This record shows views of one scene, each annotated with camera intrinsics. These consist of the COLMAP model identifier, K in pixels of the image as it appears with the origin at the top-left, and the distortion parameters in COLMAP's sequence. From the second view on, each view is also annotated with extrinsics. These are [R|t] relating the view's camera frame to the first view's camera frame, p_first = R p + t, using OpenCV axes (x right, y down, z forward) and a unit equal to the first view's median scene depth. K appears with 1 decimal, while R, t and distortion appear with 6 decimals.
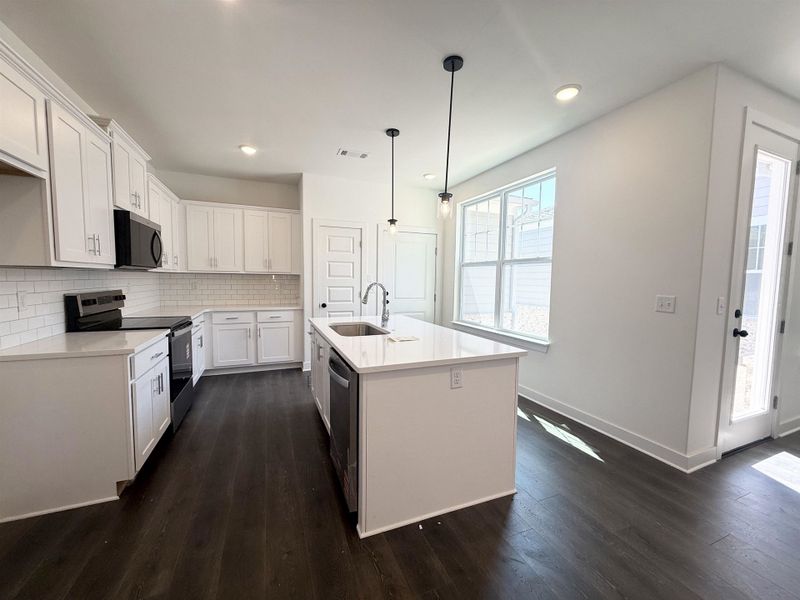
lens RADIAL K [[318.7, 0, 396.4], [0, 318.7, 297.8], [0, 0, 1]] dist [0.000219, -0.000459]
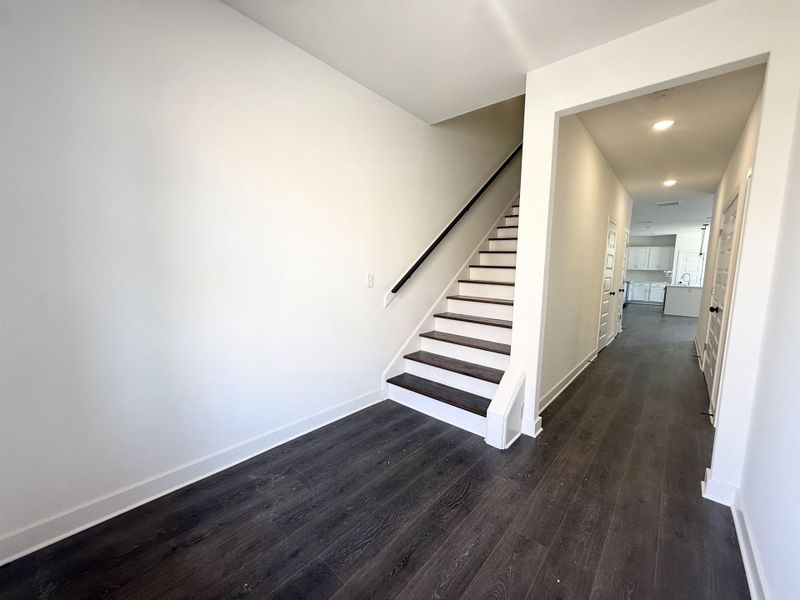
lens RADIAL K [[318.7, 0, 398.7], [0, 318.7, 300.7], [0, 0, 1]] dist [0.000219, -0.000459]
pose [[0.443865, 0.092980, -0.891257, 1.246871], [-0.076015, 0.994924, 0.065938, 0.199190], [0.892864, 0.038481, 0.448680, -2.554541]]
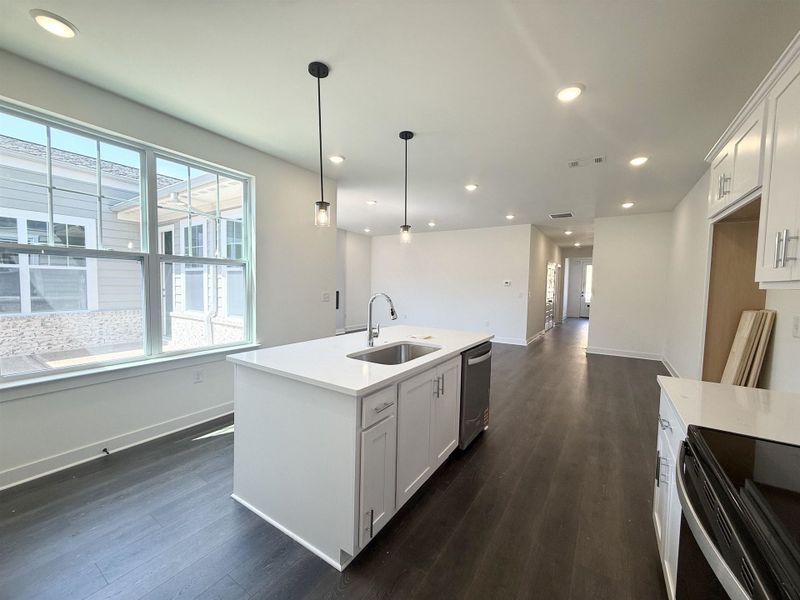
lens RADIAL K [[318.7, 0, 403.5], [0, 318.7, 301.1], [0, 0, 1]] dist [0.000219, -0.000459]
pose [[-0.576680, -0.068097, 0.814127, -0.521433], [0.025475, 0.994537, 0.101233, -0.075206], [-0.816573, 0.079119, -0.571794, 0.972455]]
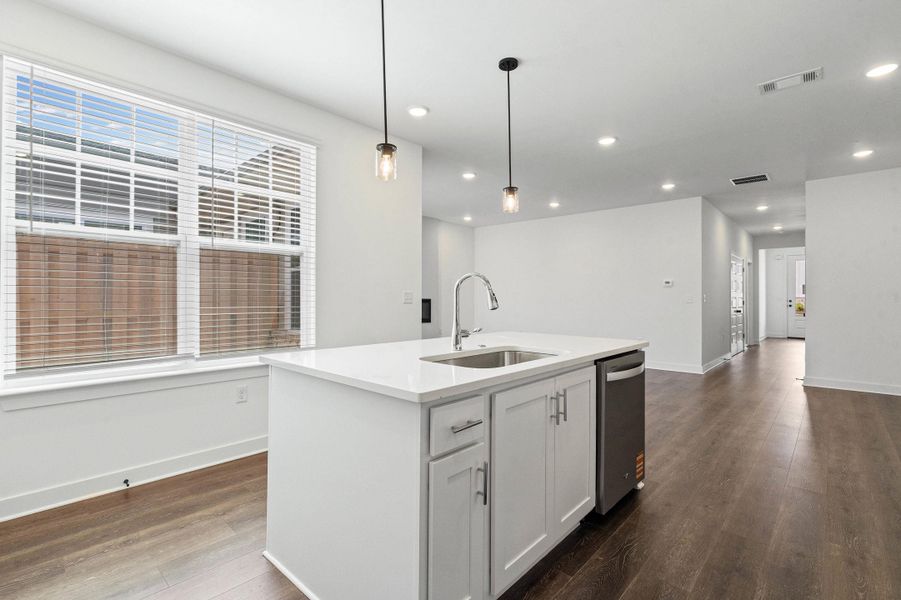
lens RADIAL K [[416.4, 0, 449.5], [0, 416.4, 296.0], [0, 0, 1]] dist [-0.001108, 0.000101]
pose [[-0.428994, -0.008031, 0.903272, -0.488932], [0.049989, 0.998217, 0.032617, -0.020880], [-0.901923, 0.059146, -0.427828, 0.925306]]
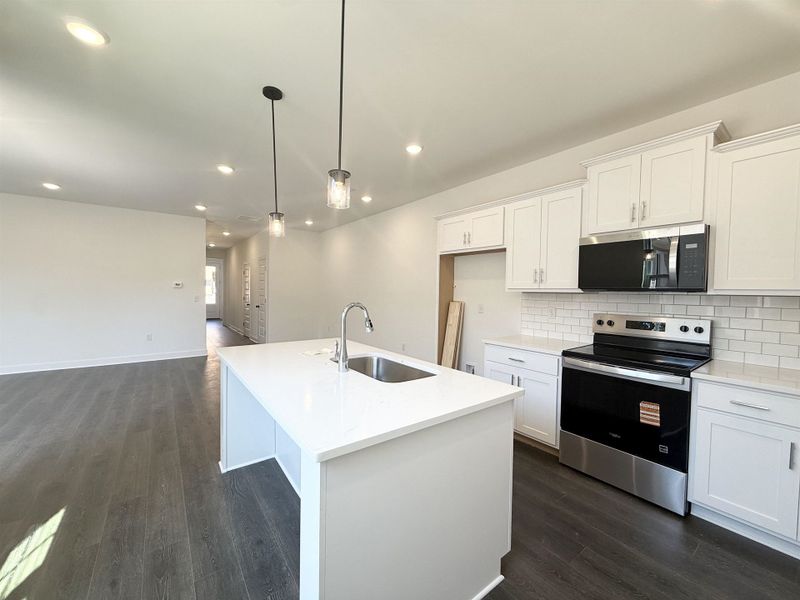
lens RADIAL K [[318.7, 0, 405.1], [0, 318.7, 302.1], [0, 0, 1]] dist [0.000219, -0.000459]
pose [[-0.964551, -0.014231, -0.263514, 0.010977], [-0.039928, 0.994919, 0.092423, -0.079849], [0.260859, 0.099668, -0.960218, 1.134827]]
